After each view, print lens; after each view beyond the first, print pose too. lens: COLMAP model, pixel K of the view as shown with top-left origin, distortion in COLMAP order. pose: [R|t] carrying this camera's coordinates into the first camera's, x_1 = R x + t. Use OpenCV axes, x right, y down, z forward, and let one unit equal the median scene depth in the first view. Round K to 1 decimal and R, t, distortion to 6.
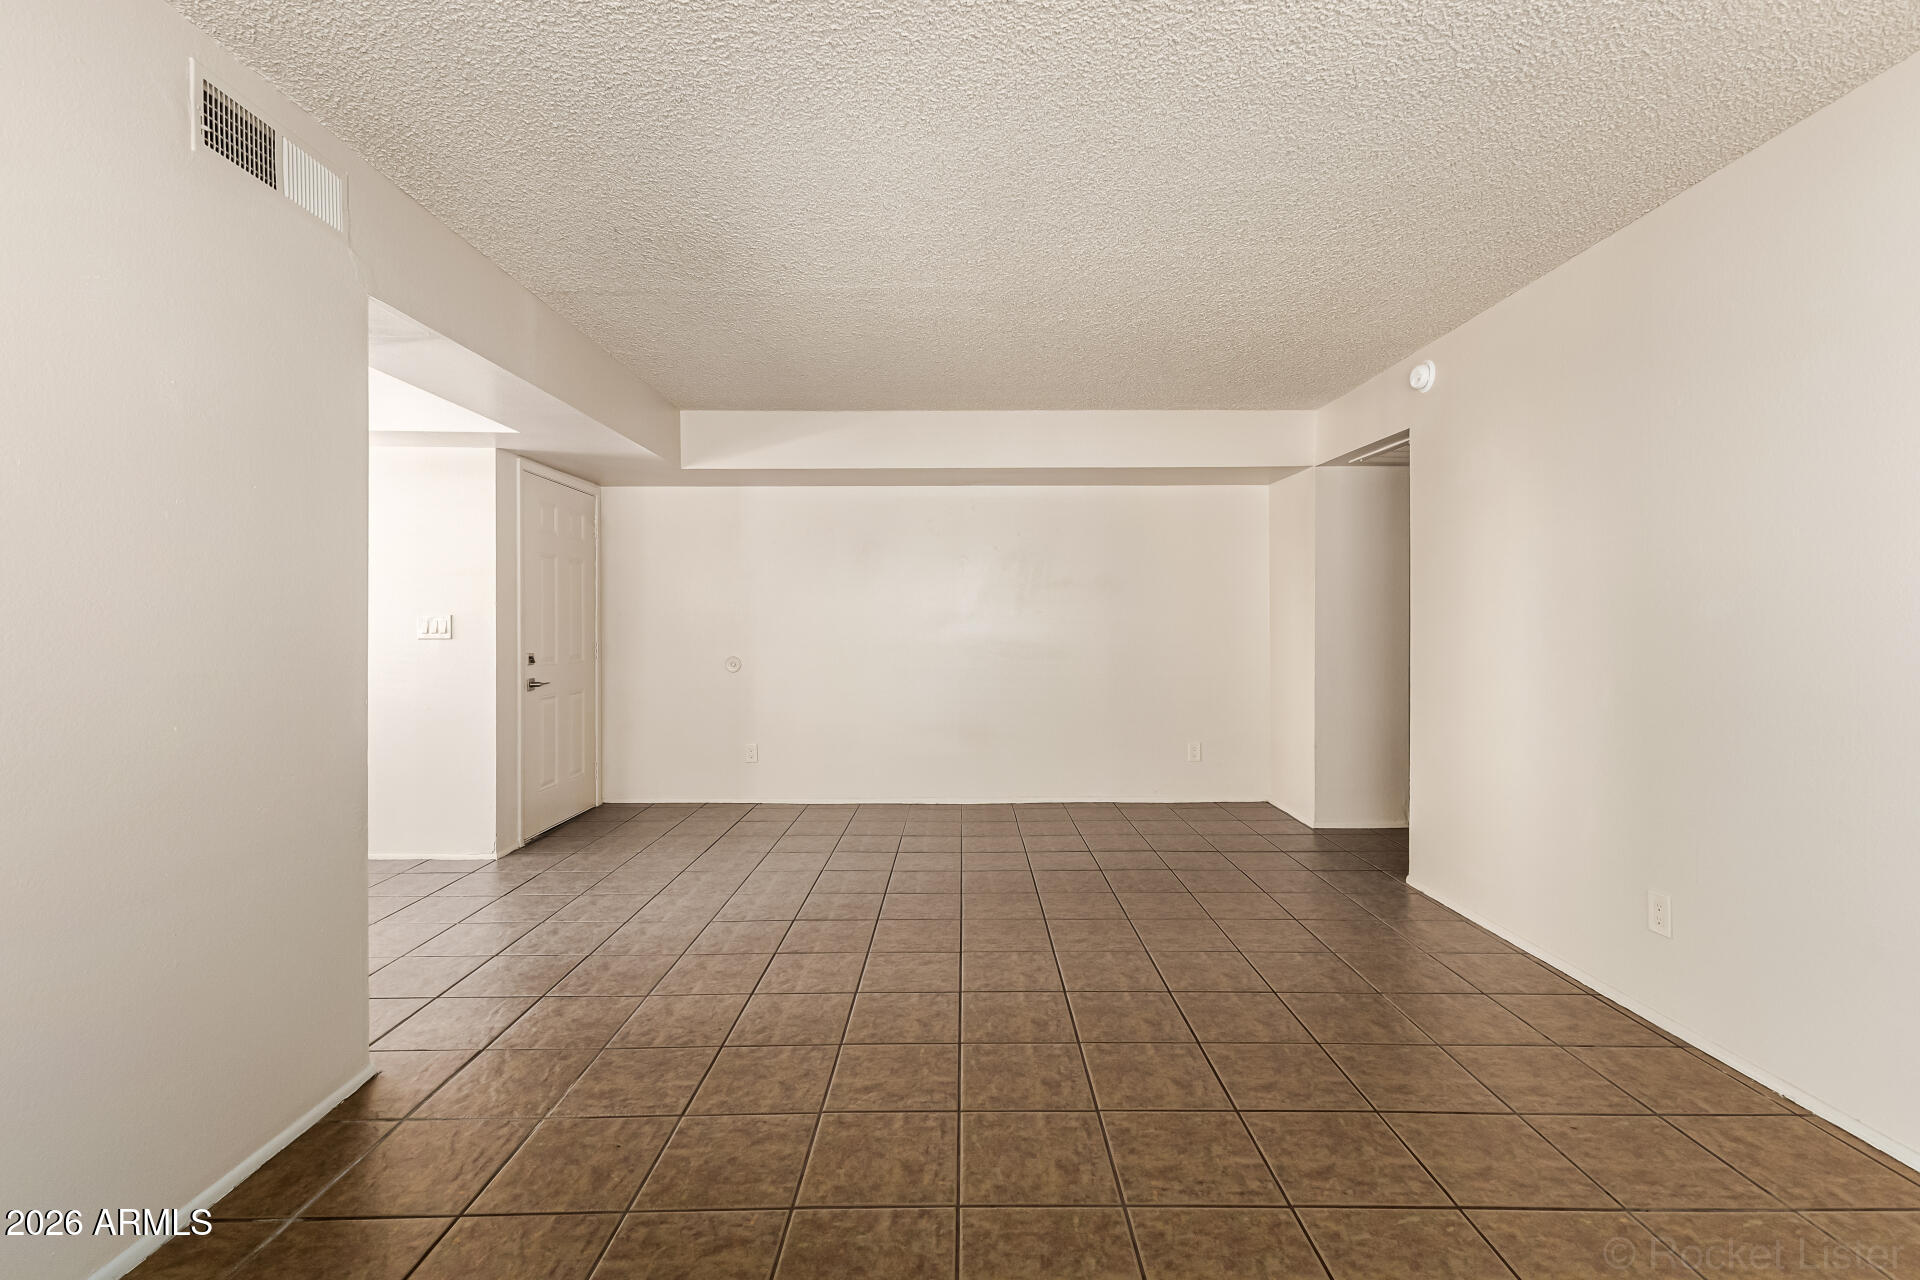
lens RADIAL K [[850.6, 0, 976.6], [0, 850.6, 625.5], [0, 0, 1]] dist [0.004926, -0.000878]
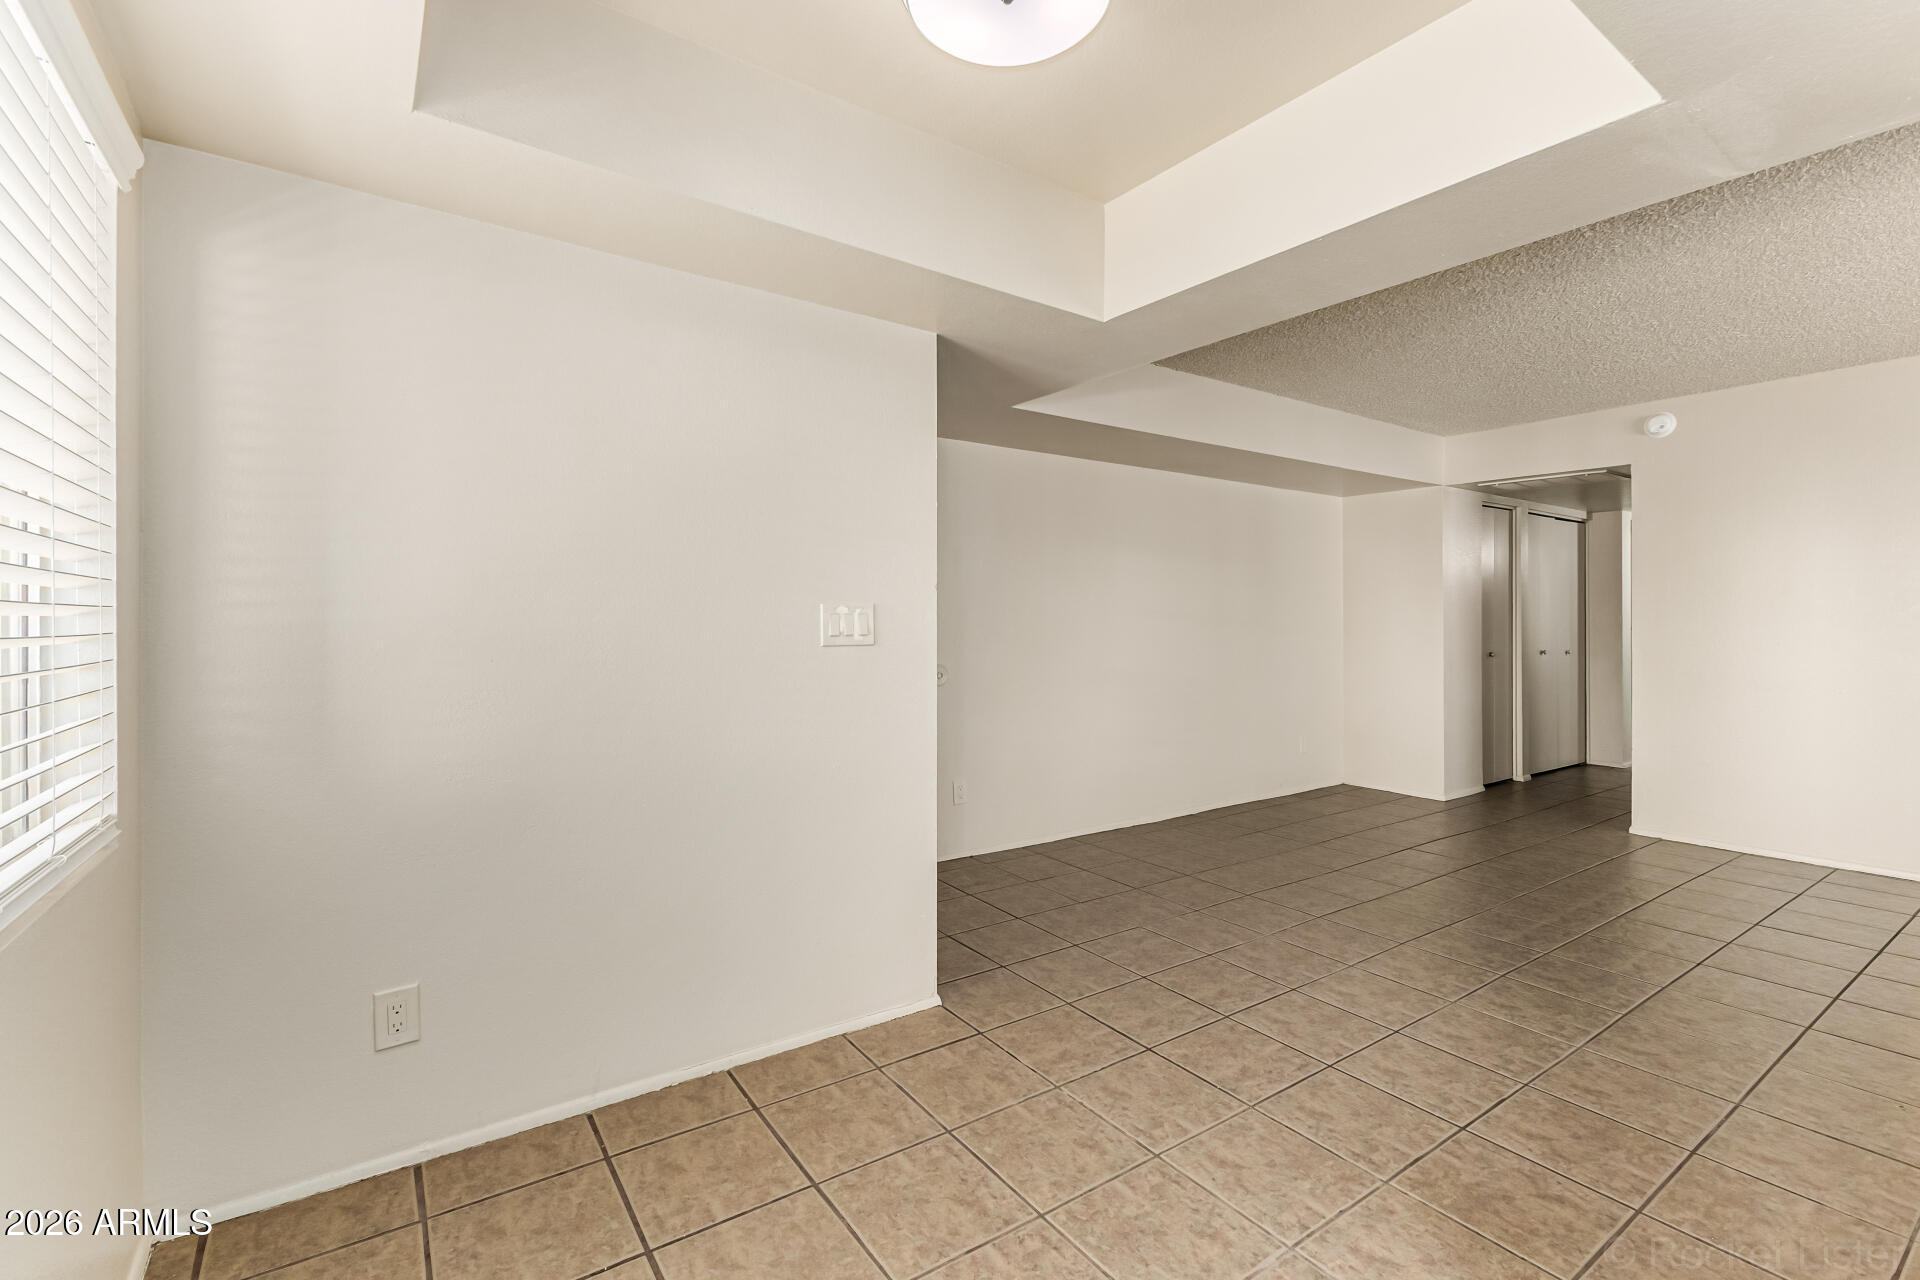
lens RADIAL K [[850.6, 0, 943.0], [0, 850.6, 632.3], [0, 0, 1]] dist [0.004926, -0.000878]
pose [[0.830632, -0.000481, 0.556821, -0.904080], [-0.004908, 0.999954, 0.008185, 0.001662], [-0.556800, -0.009531, 0.830592, 0.487126]]
